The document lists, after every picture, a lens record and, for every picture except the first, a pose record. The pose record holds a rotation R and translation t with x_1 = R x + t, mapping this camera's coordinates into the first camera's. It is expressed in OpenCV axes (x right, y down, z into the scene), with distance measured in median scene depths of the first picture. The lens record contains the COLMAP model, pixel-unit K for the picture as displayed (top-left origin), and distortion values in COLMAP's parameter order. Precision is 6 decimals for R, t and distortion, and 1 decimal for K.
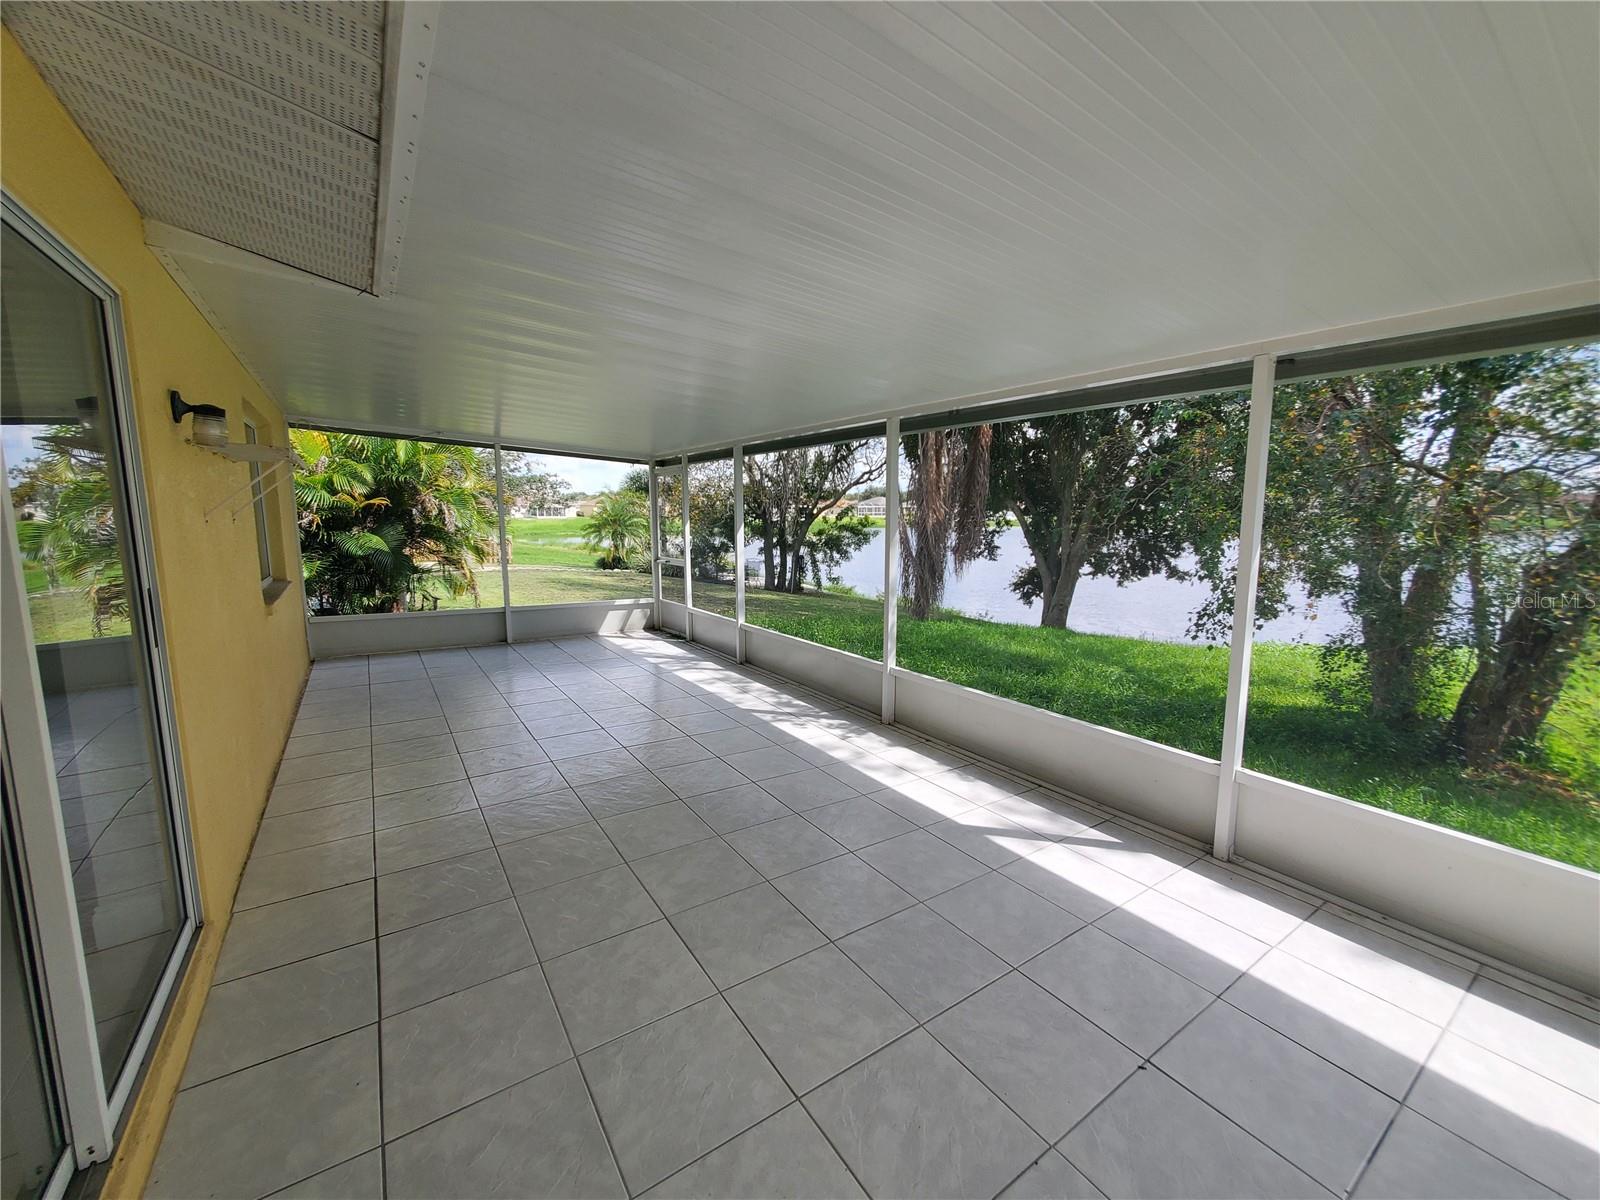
lens RADIAL K [[634.7, 0, 805.9], [0, 634.7, 595.5], [0, 0, 1]] dist [0.000943, 0.000021]
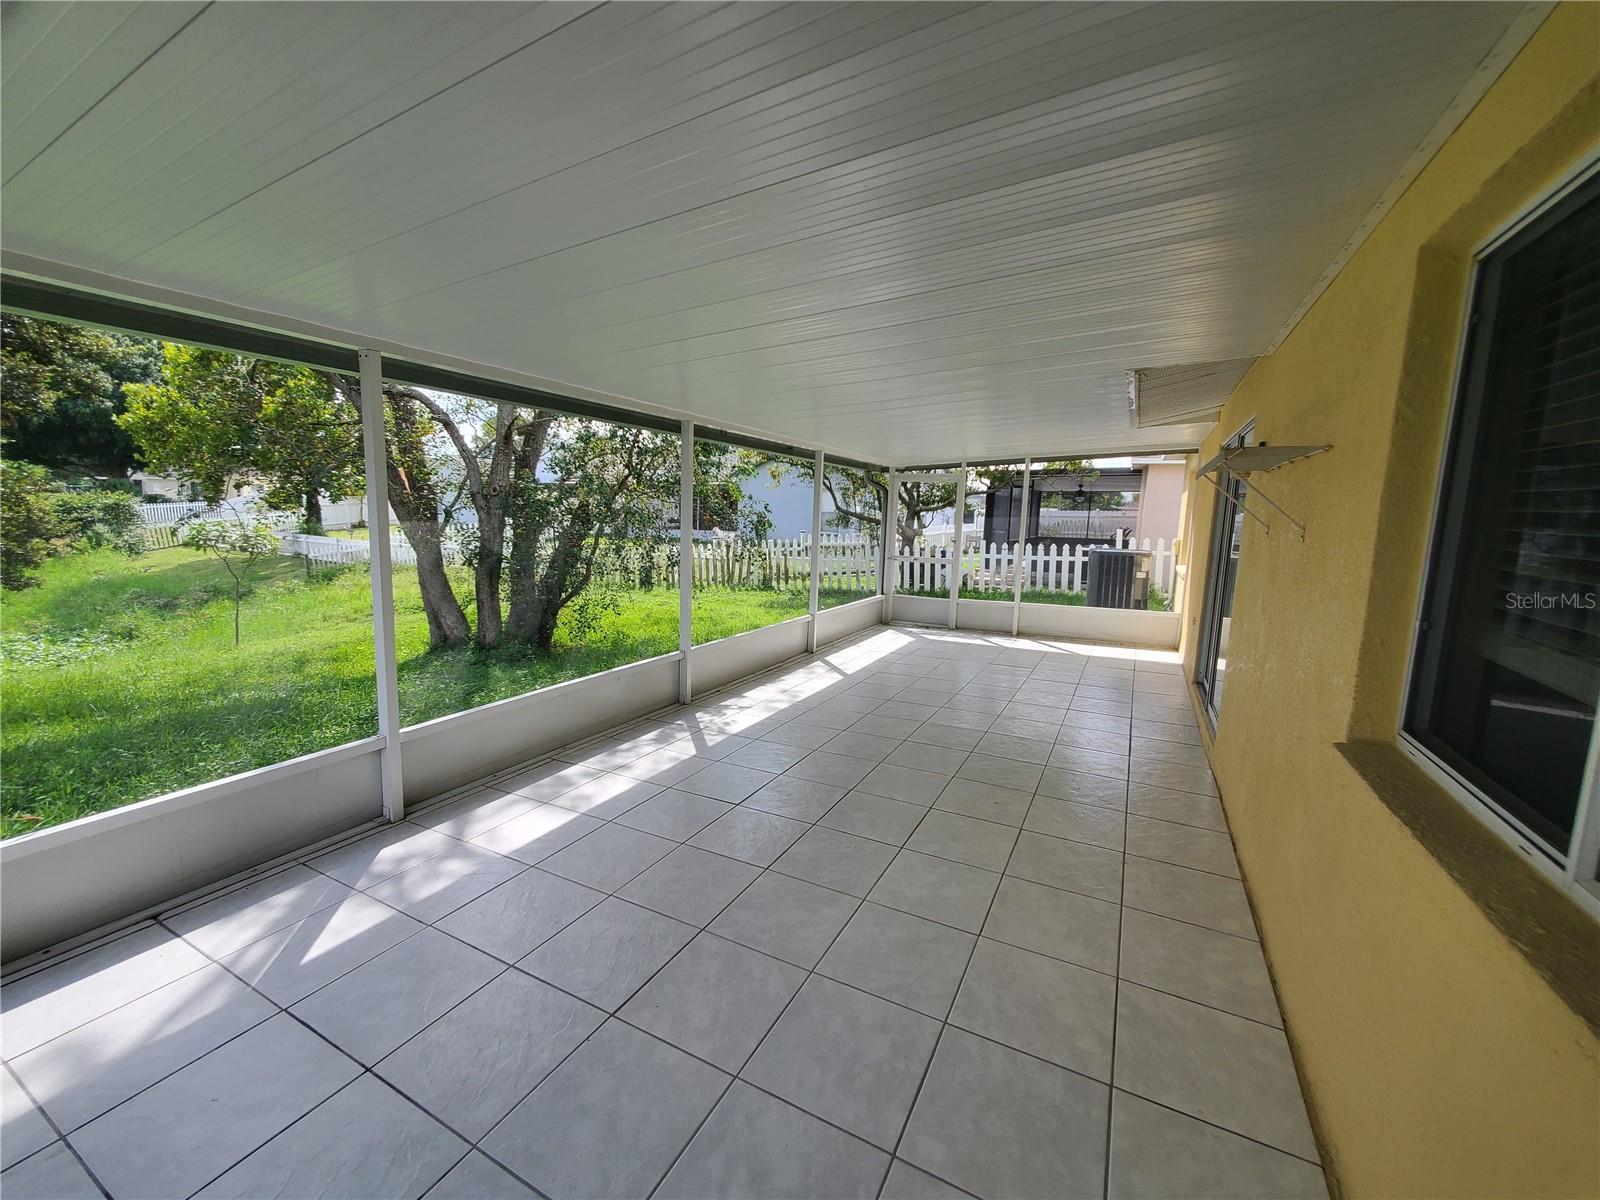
lens RADIAL K [[634.7, 0, 802.3], [0, 634.7, 600.4], [0, 0, 1]] dist [0.000943, 0.000021]
pose [[-0.460507, -0.139426, 0.876638, -0.848097], [0.083889, 0.976331, 0.199349, -0.160973], [-0.883683, 0.165341, -0.437911, 1.217110]]
